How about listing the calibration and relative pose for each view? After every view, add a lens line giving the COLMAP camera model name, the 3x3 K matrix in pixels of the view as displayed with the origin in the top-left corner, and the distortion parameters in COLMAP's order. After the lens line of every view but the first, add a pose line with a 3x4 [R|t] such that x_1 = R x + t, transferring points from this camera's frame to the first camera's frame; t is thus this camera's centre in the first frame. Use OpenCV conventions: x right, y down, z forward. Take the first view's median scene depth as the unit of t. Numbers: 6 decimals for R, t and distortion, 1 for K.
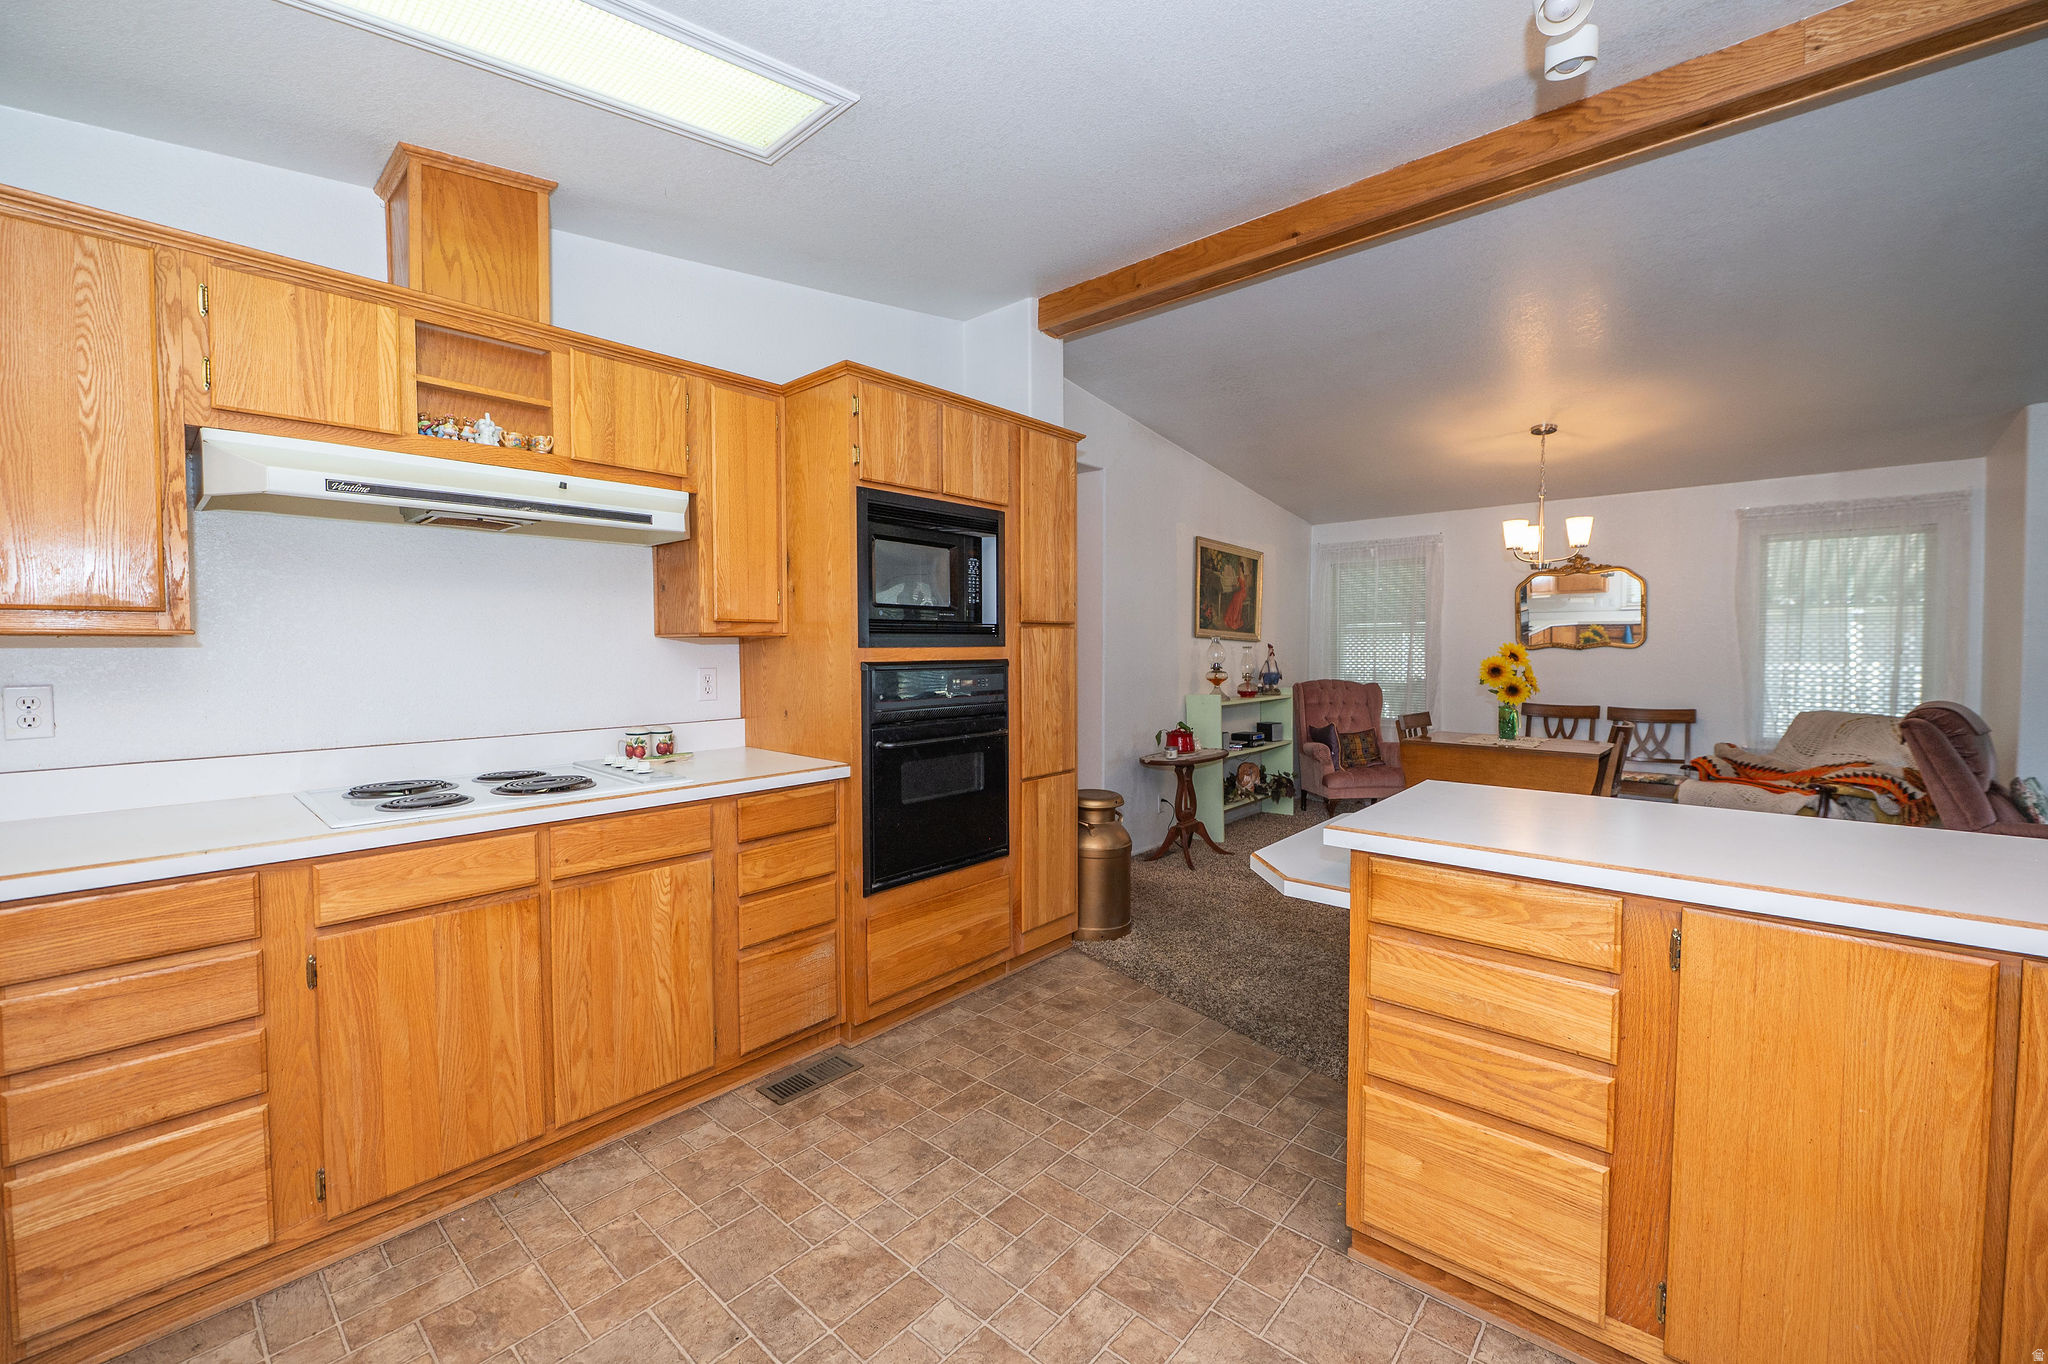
lens RADIAL K [[824.9, 0, 1017.2], [0, 824.9, 670.2], [0, 0, 1]] dist [-0.013637, -0.000997]
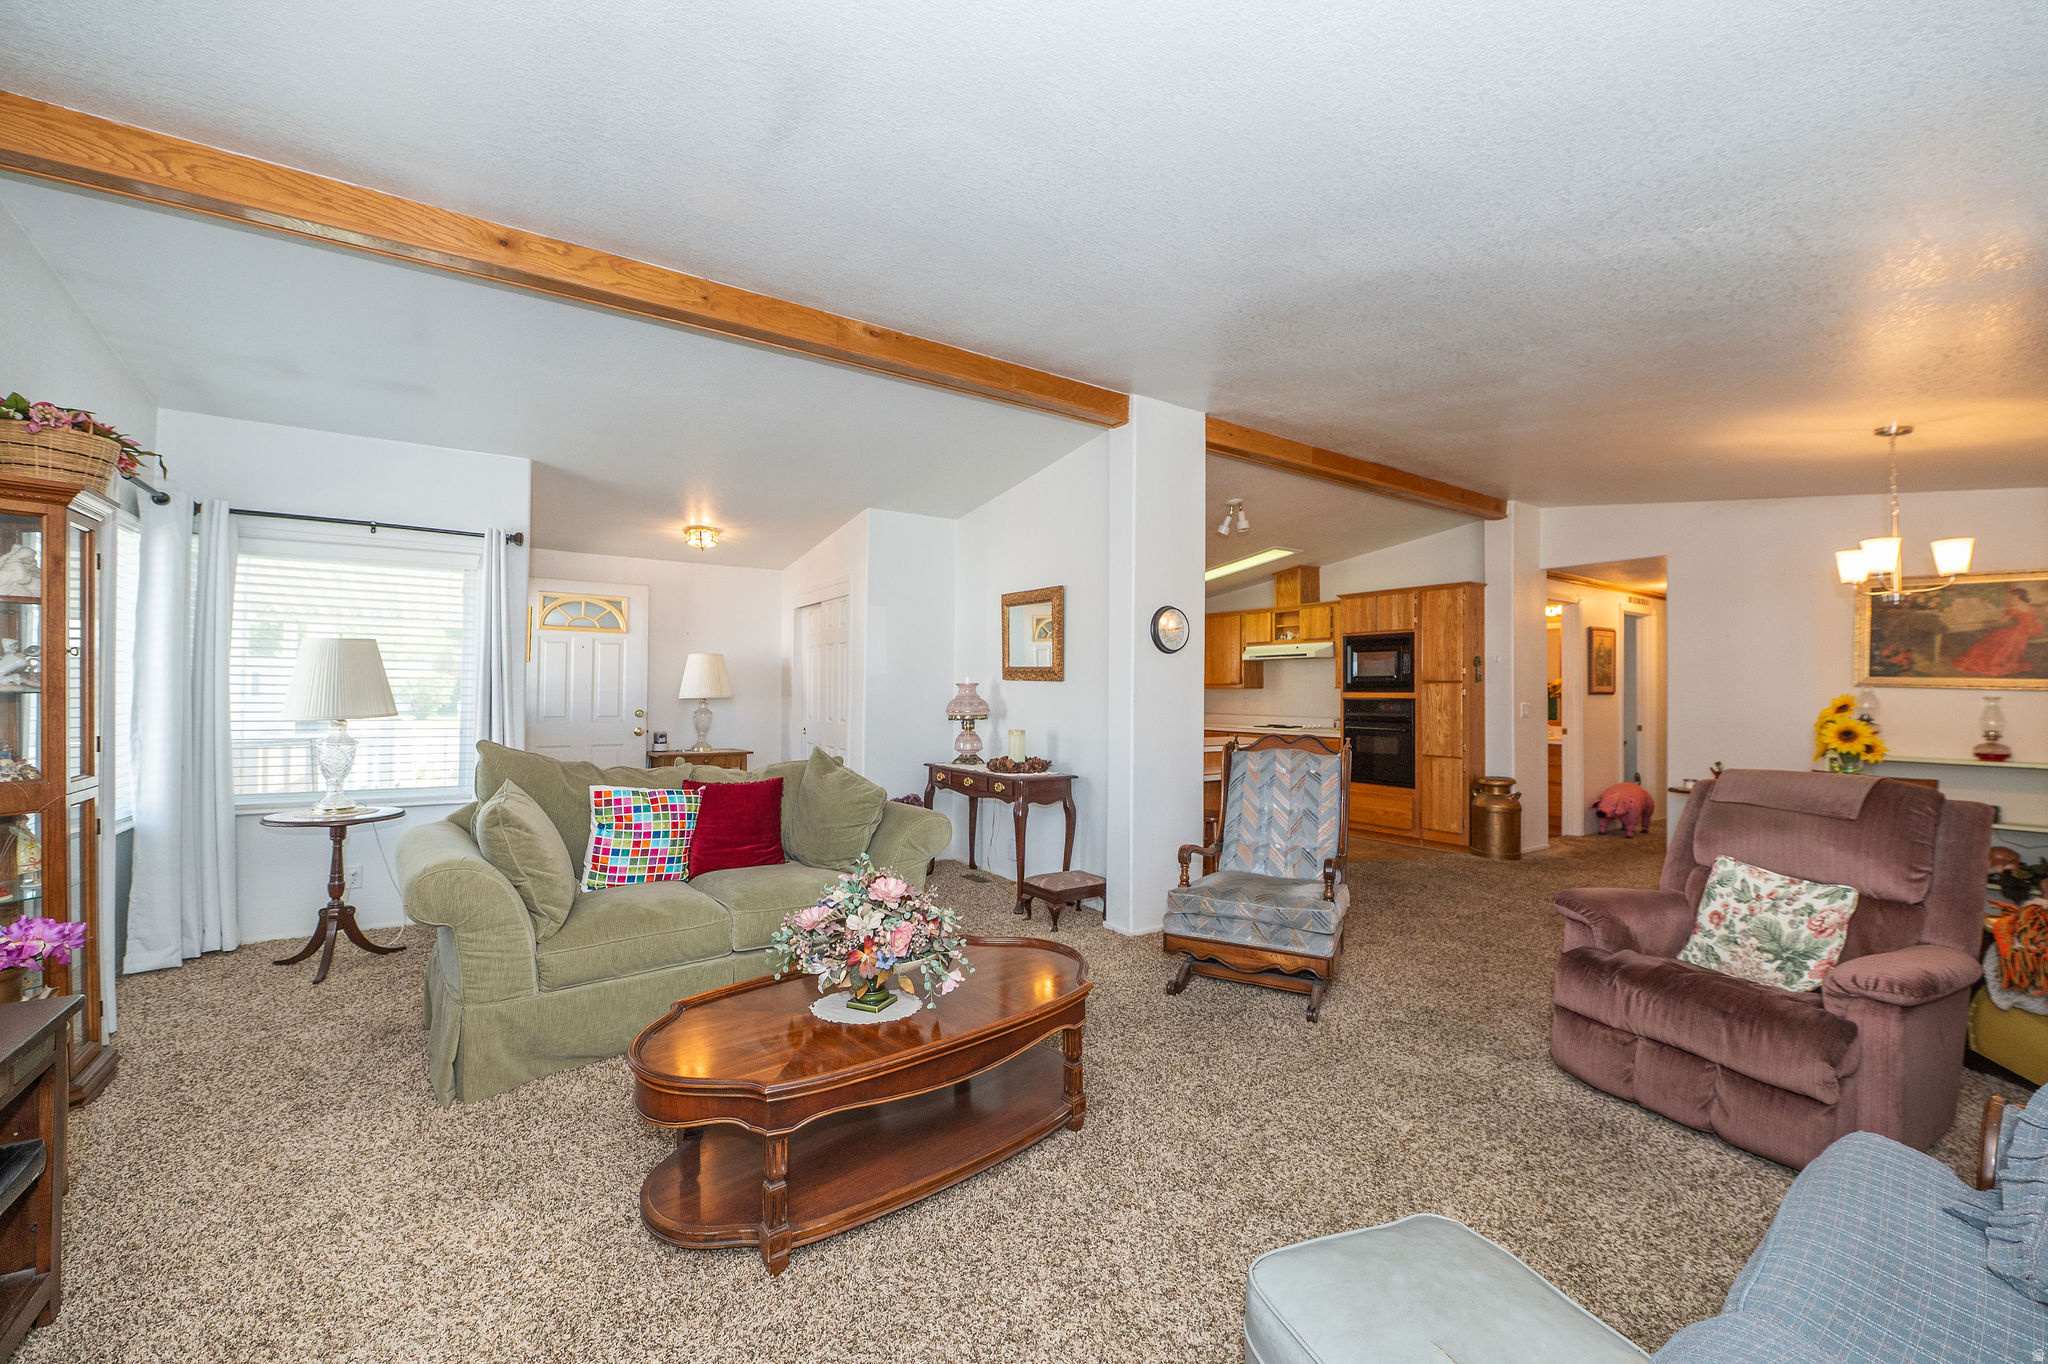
lens RADIAL K [[824.9, 0, 1022.9], [0, 824.9, 685.7], [0, 0, 1]] dist [-0.013637, -0.000997]
pose [[-0.258902, -0.004040, -0.965895, 1.509358], [-0.032540, 0.999460, 0.004542, -0.015273], [0.965355, 0.032606, -0.258893, 0.354743]]
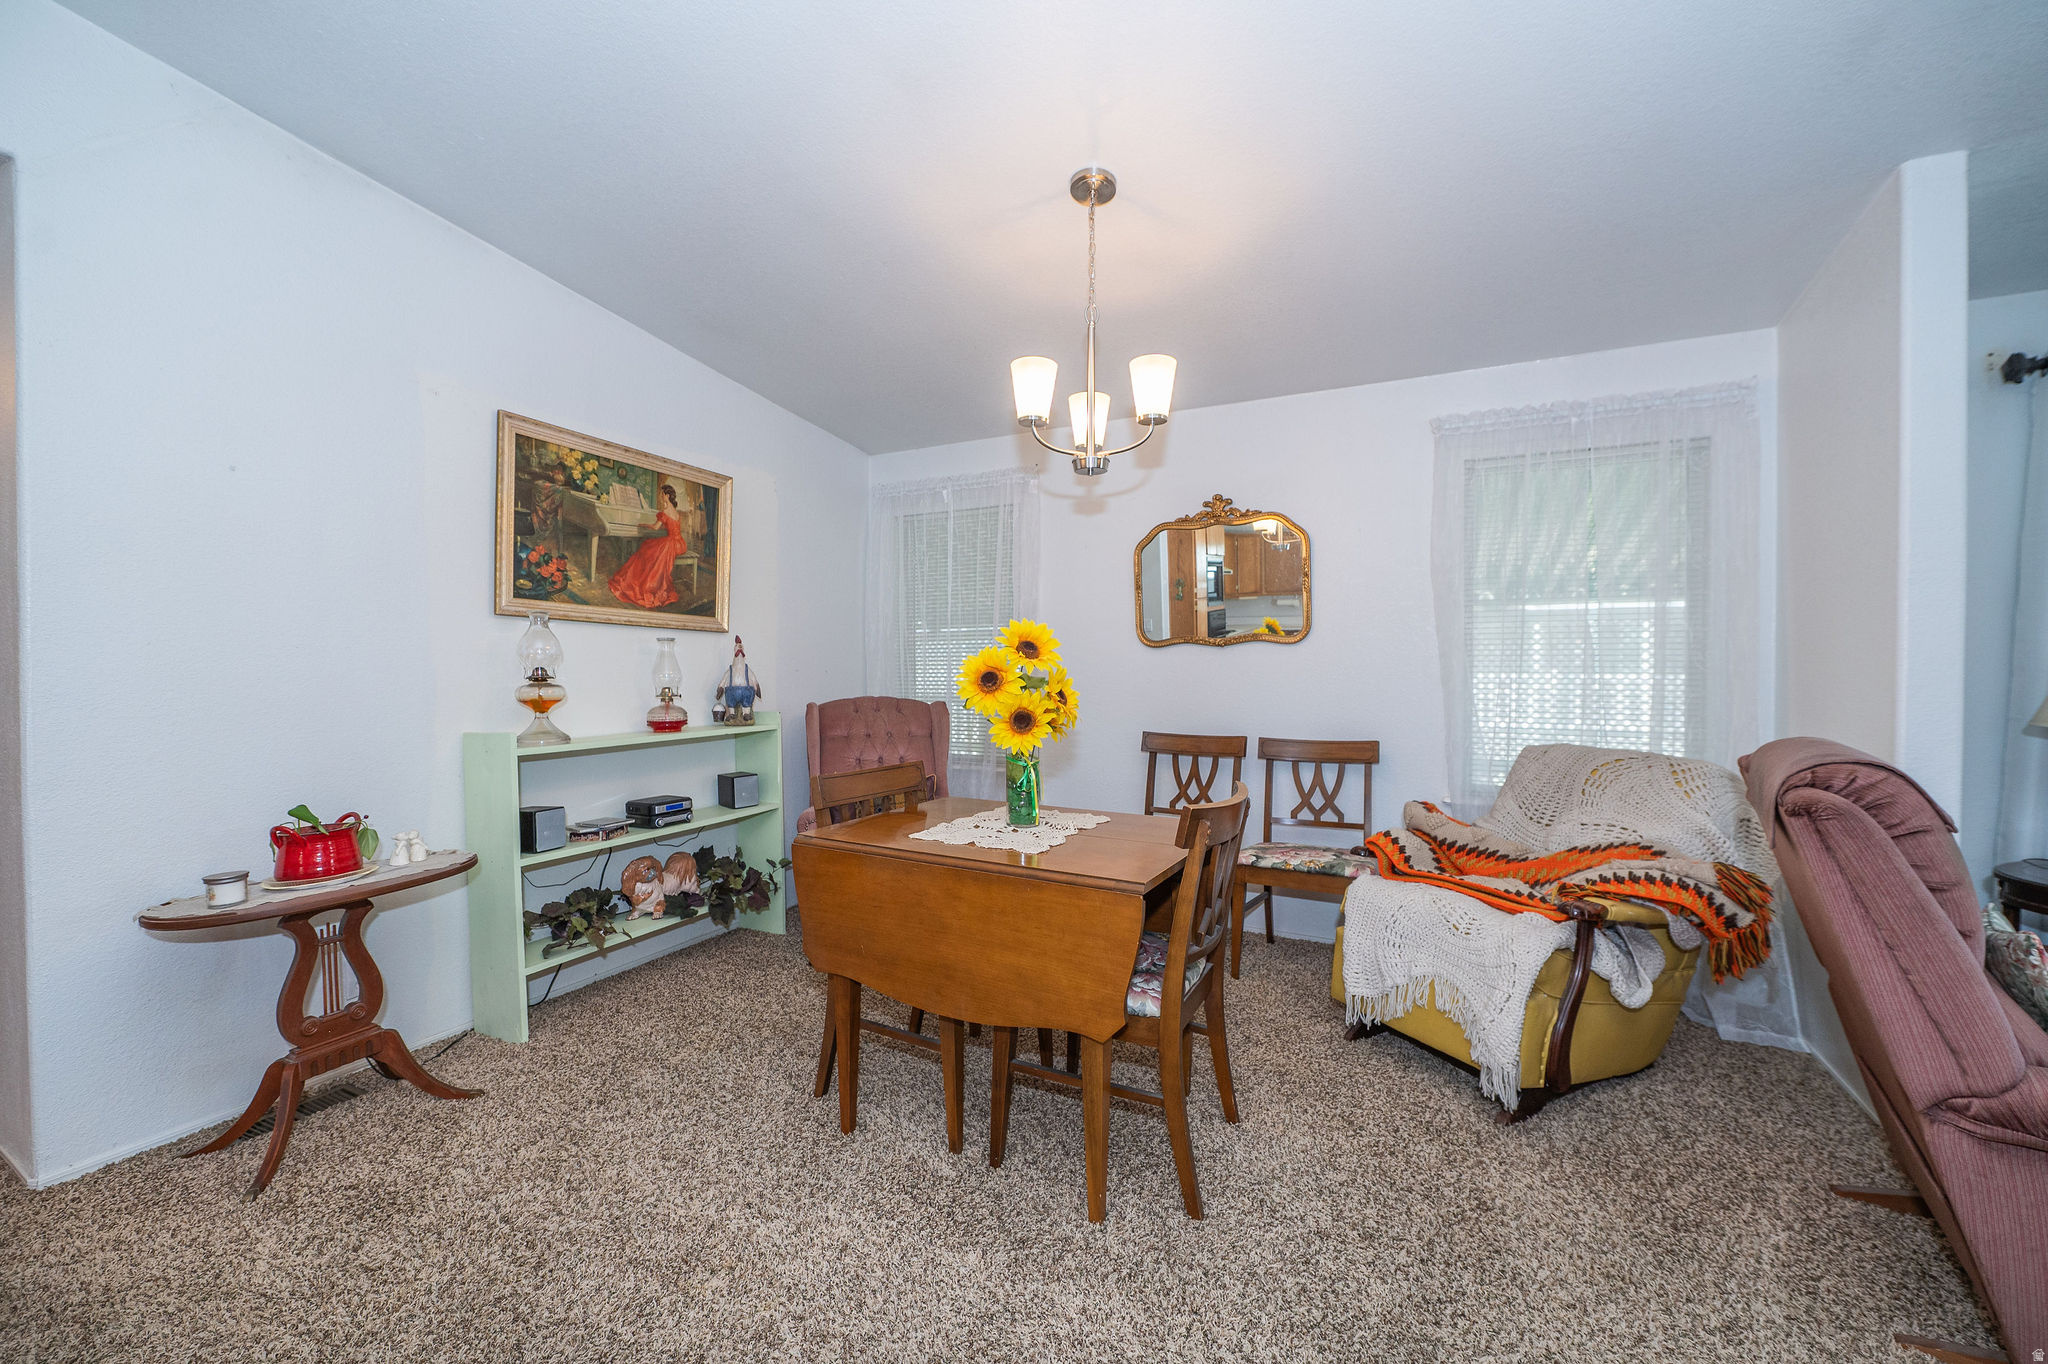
lens RADIAL K [[824.9, 0, 1028.6], [0, 824.9, 676.1], [0, 0, 1]] dist [-0.013637, -0.000997]
pose [[0.965179, -0.003694, 0.261566, 0.436116], [0.006459, 0.999932, -0.009711, 0.003357], [-0.261512, 0.011062, 0.965137, 0.494661]]
